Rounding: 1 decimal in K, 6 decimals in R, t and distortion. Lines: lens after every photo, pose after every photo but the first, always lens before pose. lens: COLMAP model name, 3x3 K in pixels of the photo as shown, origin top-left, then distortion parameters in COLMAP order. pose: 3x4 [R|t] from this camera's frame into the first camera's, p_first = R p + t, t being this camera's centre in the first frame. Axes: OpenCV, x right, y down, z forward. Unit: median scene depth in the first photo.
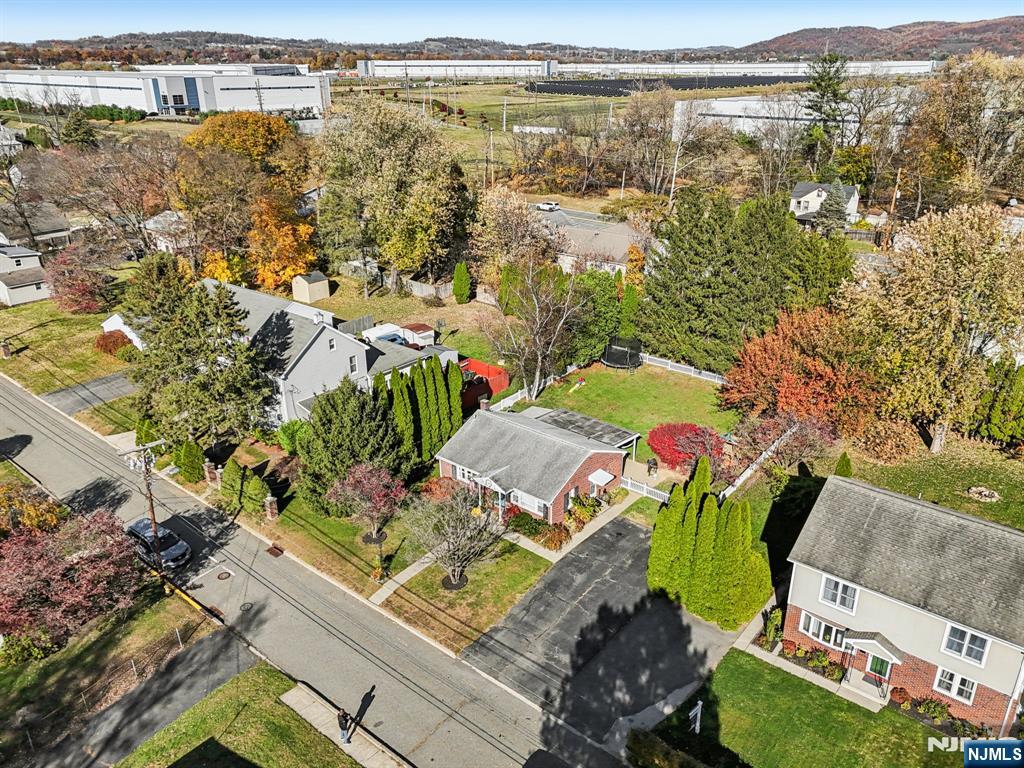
lens RADIAL K [[761.8, 0, 512.0], [0, 761.8, 398.4], [0, 0, 1]] dist [0.077561, -0.064441]
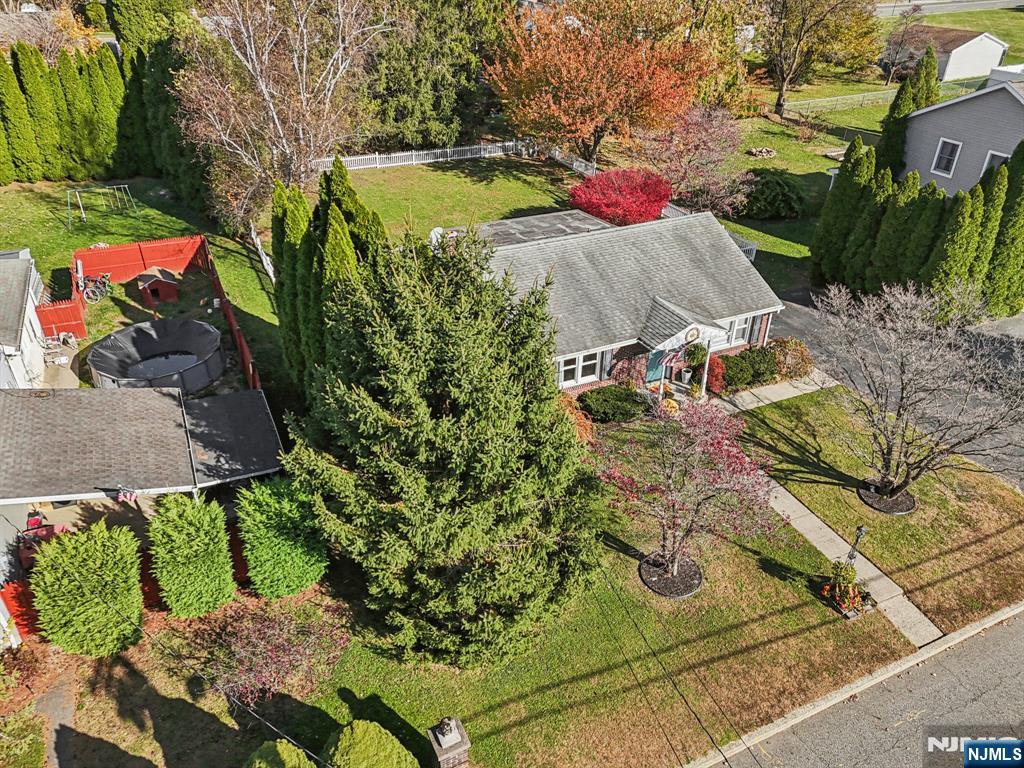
lens RADIAL K [[745.8, 0, 515.9], [0, 745.8, 389.3], [0, 0, 1]] dist [0.079633, -0.060363]
pose [[0.421178, -0.474096, 0.773203, -0.465796], [0.357198, 0.870312, 0.339067, -0.061665], [-0.833678, 0.133379, 0.535902, 0.839791]]
